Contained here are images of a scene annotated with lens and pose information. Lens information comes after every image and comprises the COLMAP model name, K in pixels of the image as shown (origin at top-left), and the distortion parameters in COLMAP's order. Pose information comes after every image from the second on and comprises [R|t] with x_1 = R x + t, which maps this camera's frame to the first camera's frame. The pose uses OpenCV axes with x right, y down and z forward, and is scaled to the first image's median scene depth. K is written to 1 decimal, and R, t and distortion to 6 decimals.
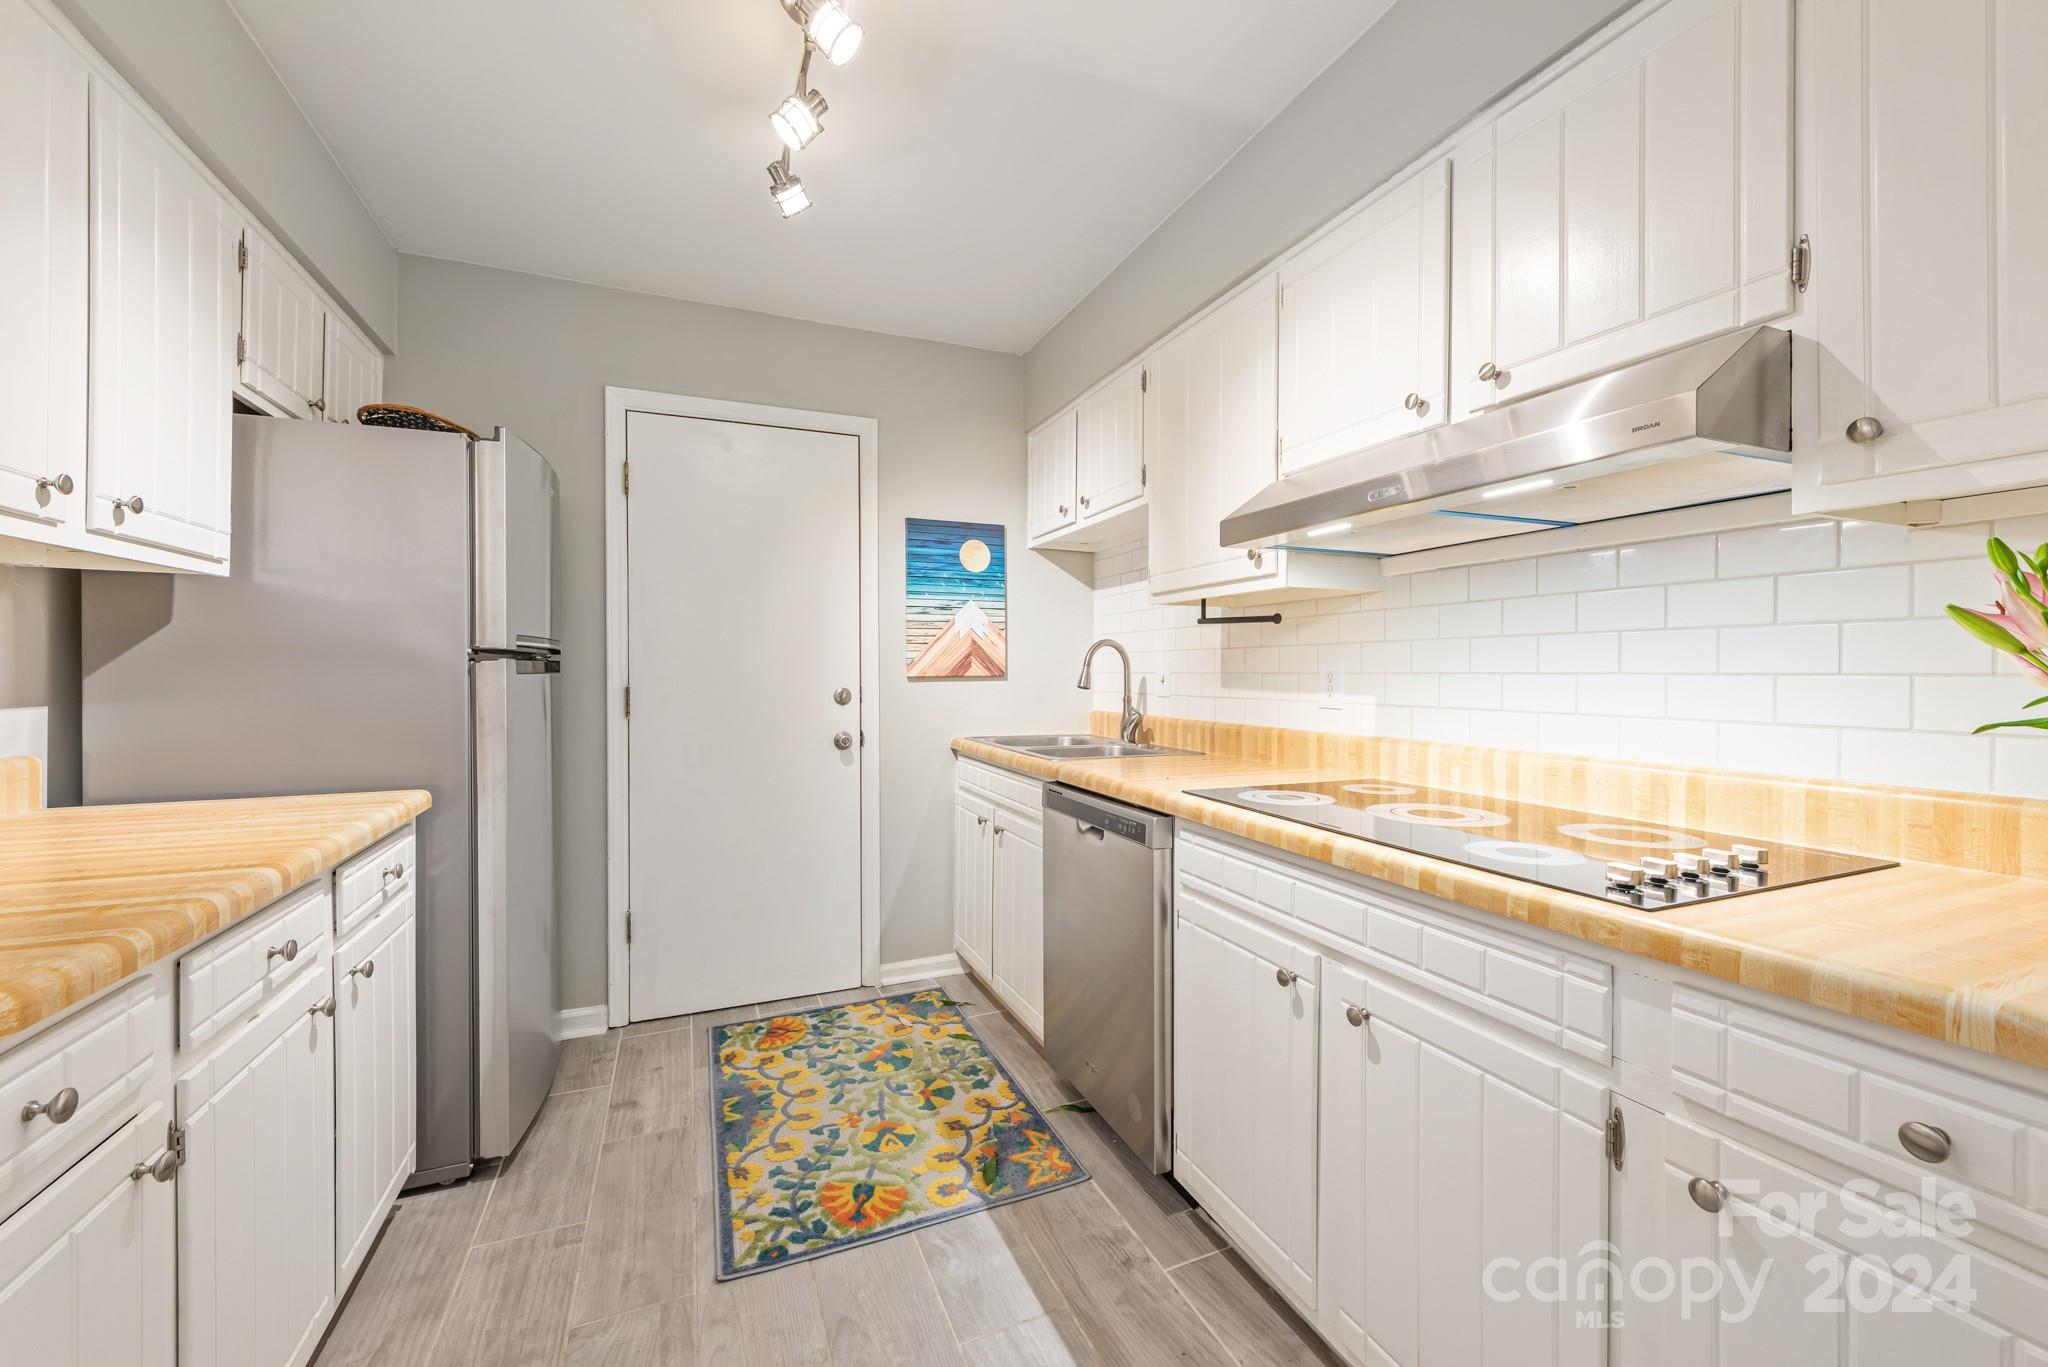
lens RADIAL K [[809.7, 0, 1035.5], [0, 809.7, 673.8], [0, 0, 1]] dist [0.014536, -0.005988]
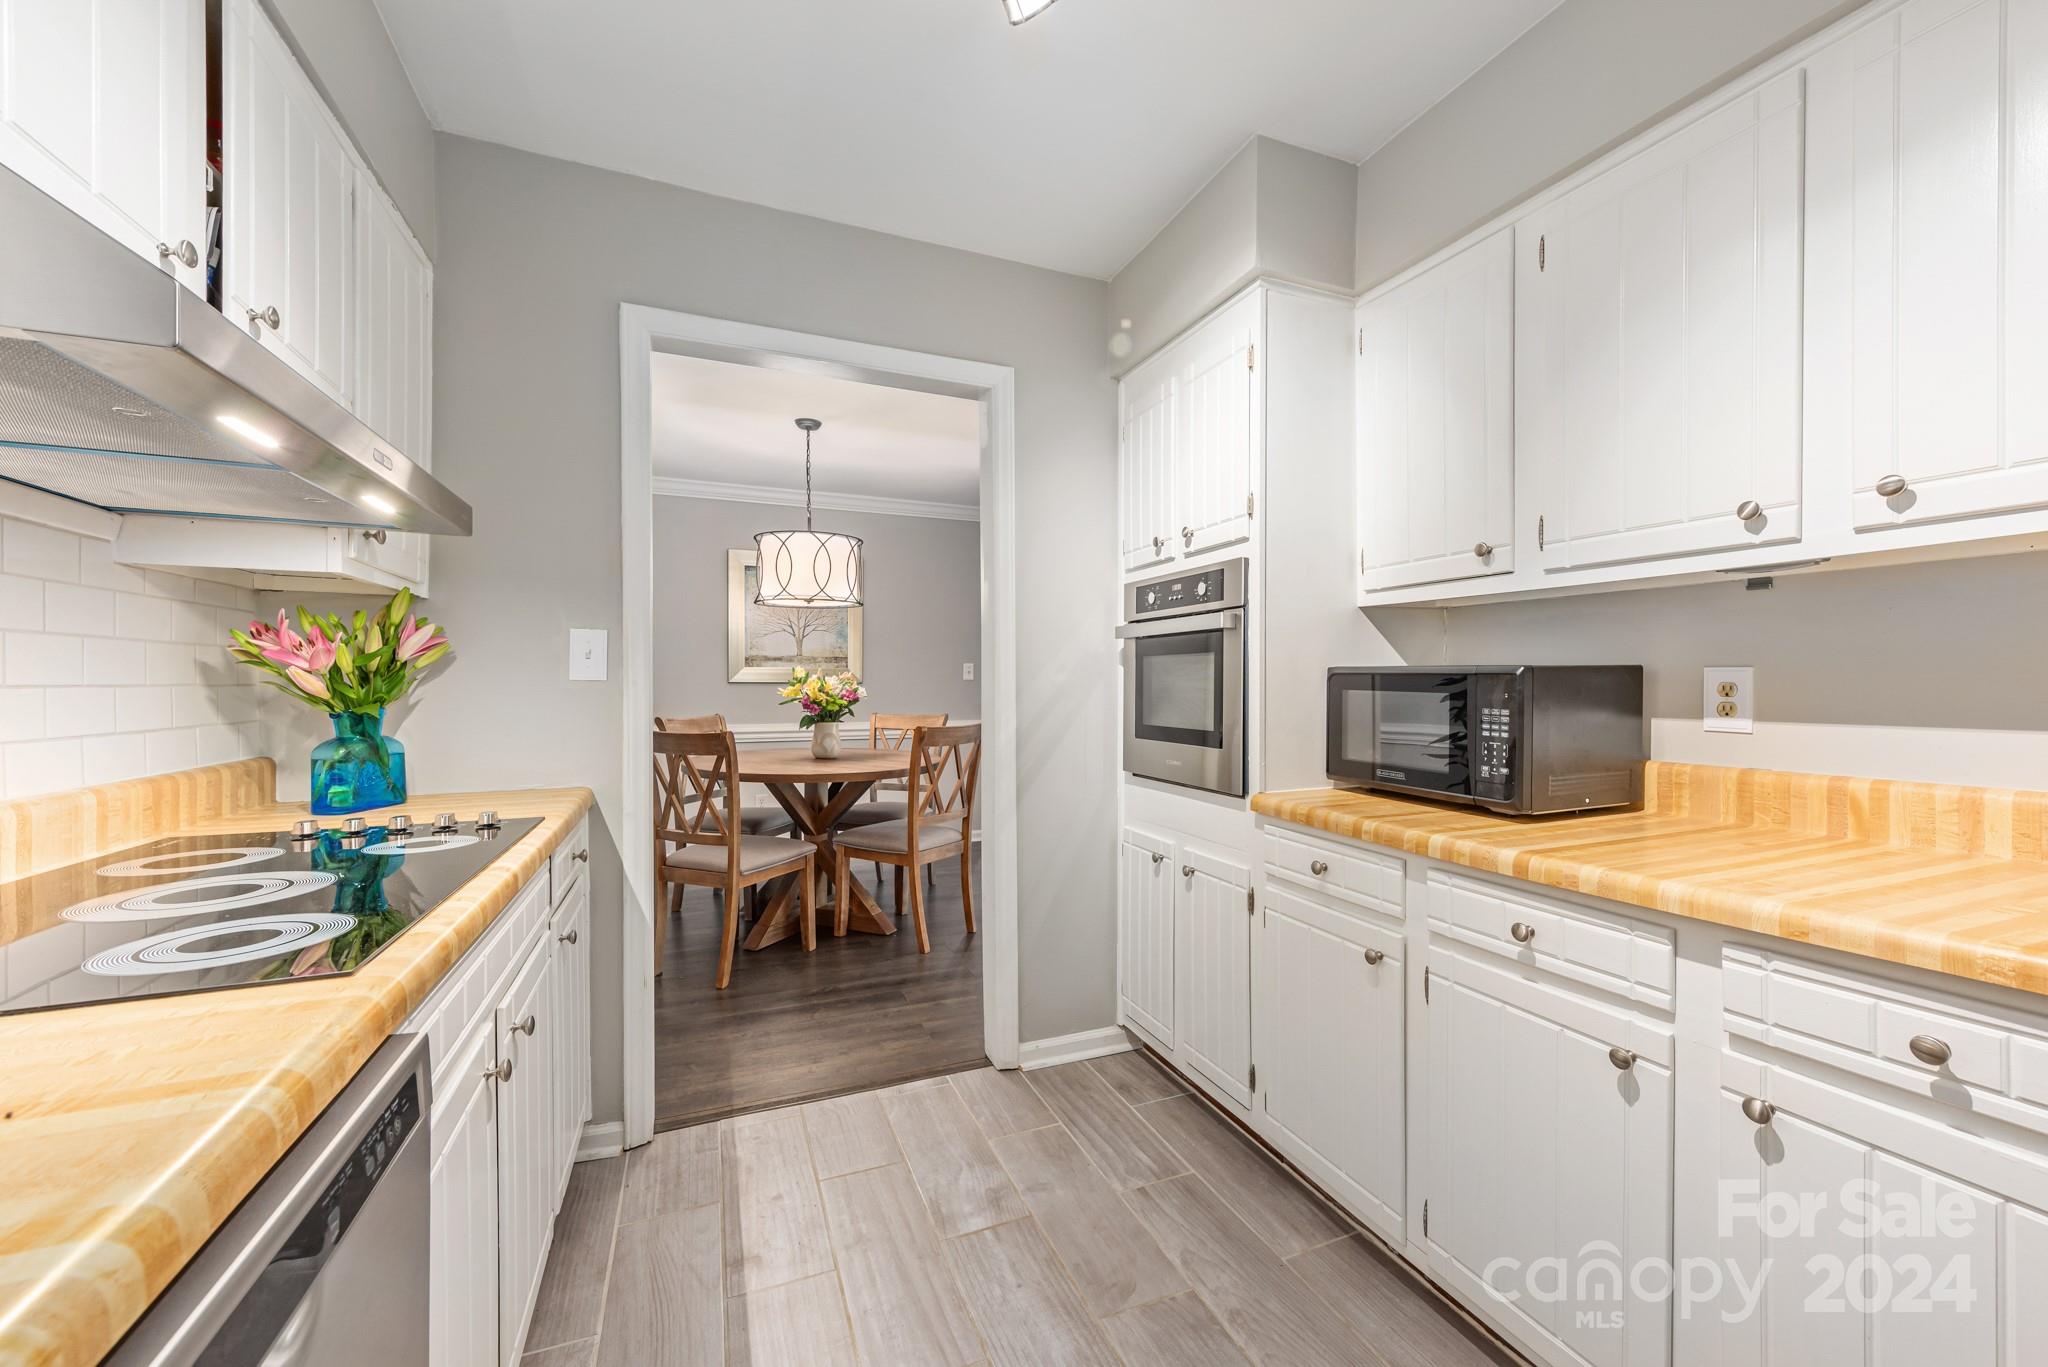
lens RADIAL K [[796.4, 0, 1034.5], [0, 796.4, 683.4], [0, 0, 1]] dist [0.010755, -0.005094]
pose [[-0.999834, 0.002466, 0.018051, -0.148621], [0.002580, 0.999977, 0.006280, -0.007108], [-0.018035, 0.006325, -0.999817, 1.165159]]
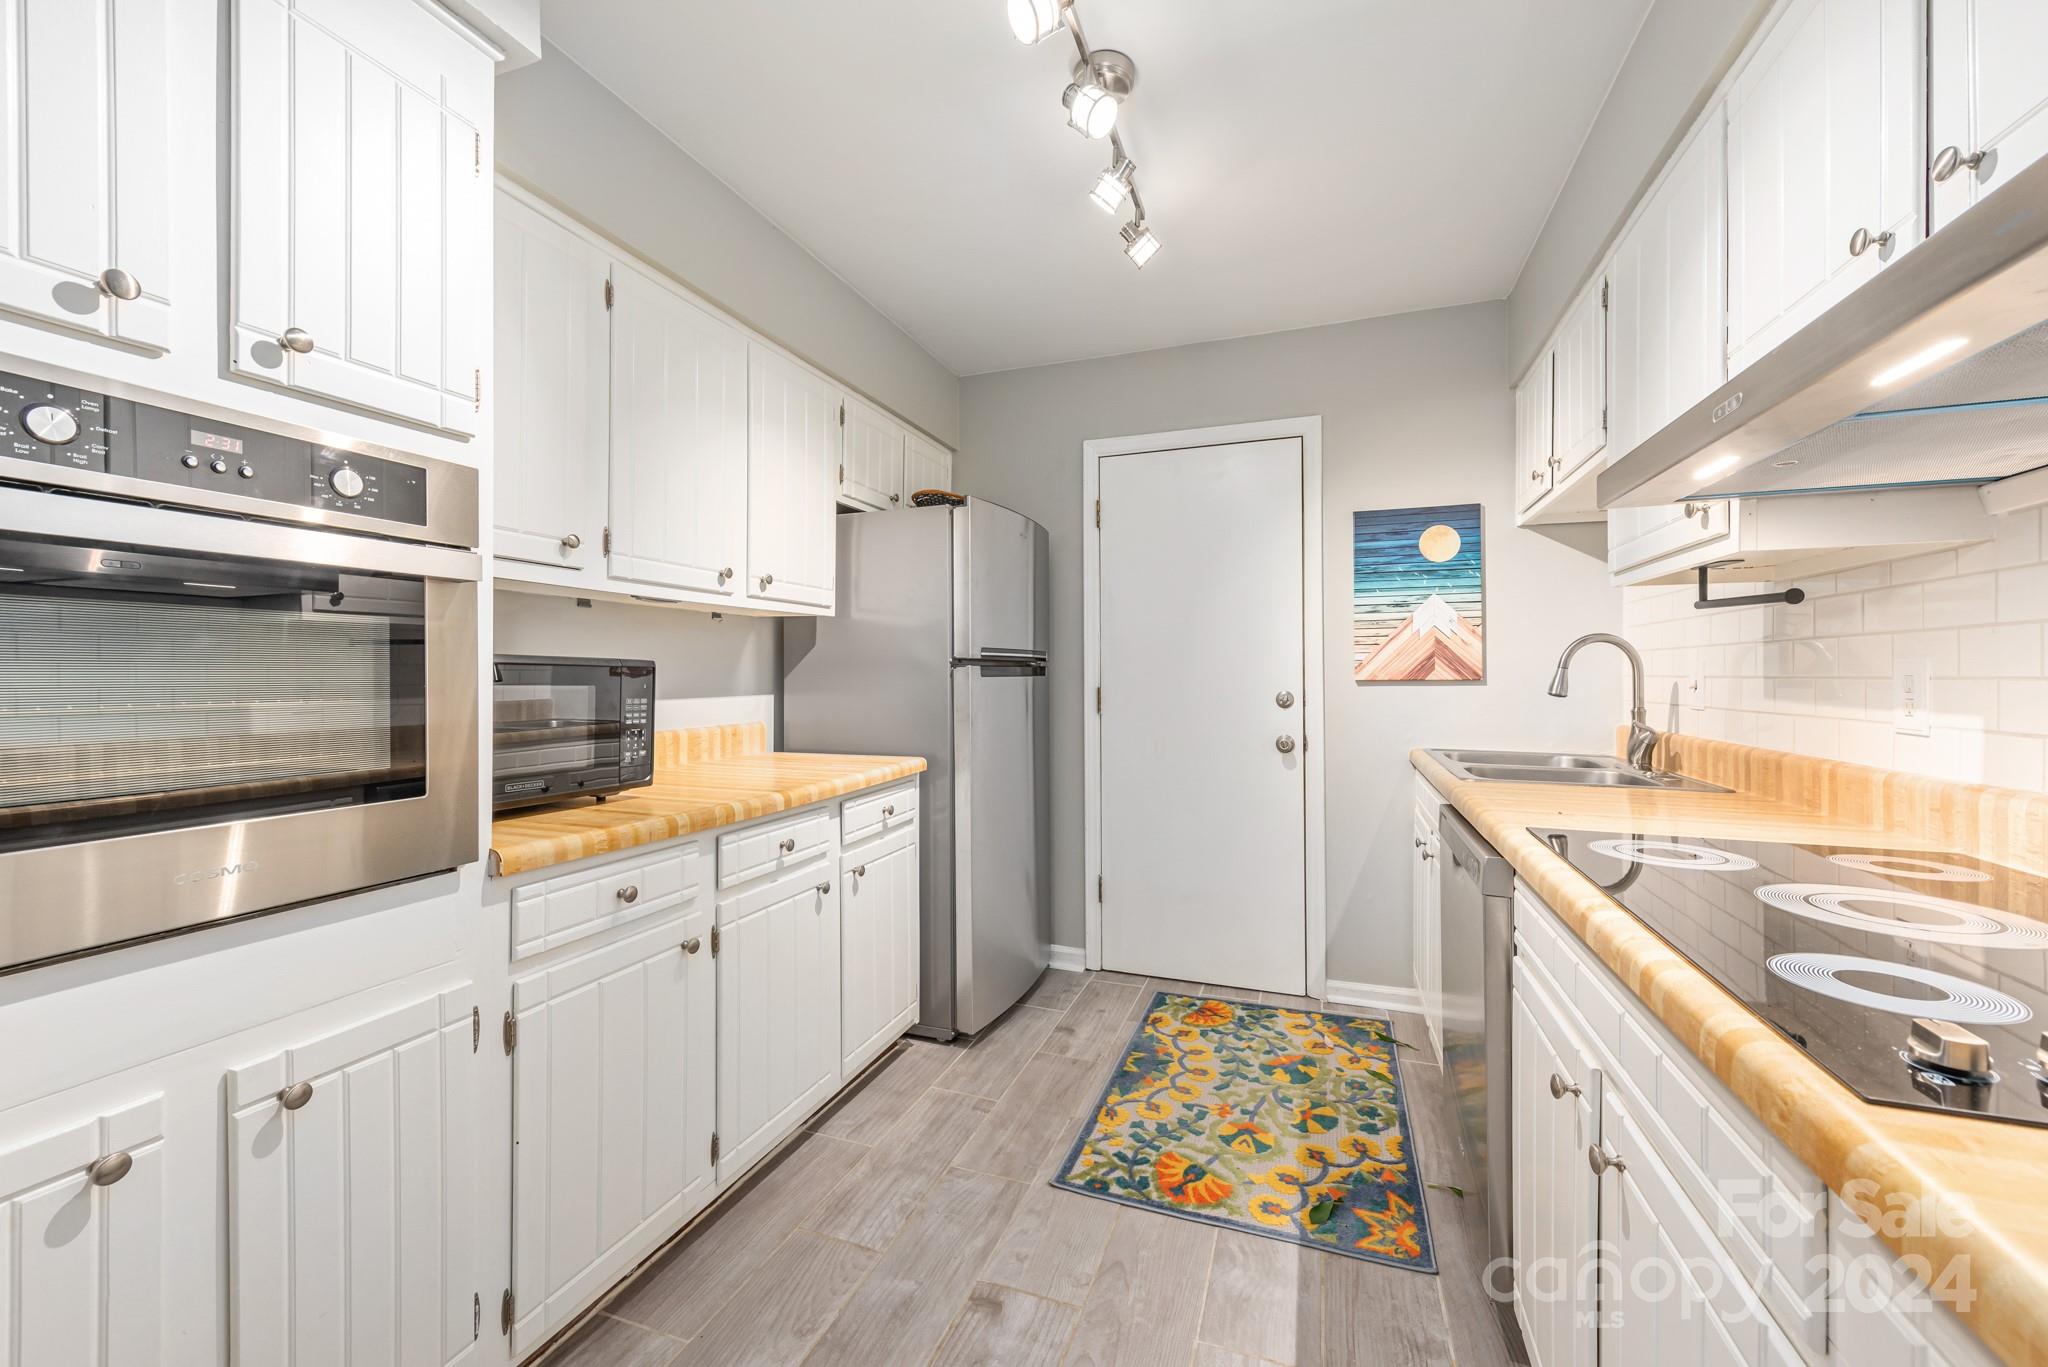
lens RADIAL K [[809.7, 0, 1035.5], [0, 809.7, 673.8], [0, 0, 1]] dist [0.014536, -0.005988]
pose [[0.727400, -0.001068, -0.686213, 0.309500], [-0.001379, 0.999994, -0.003017, -0.001064], [0.686213, 0.003141, 0.727394, 0.084006]]
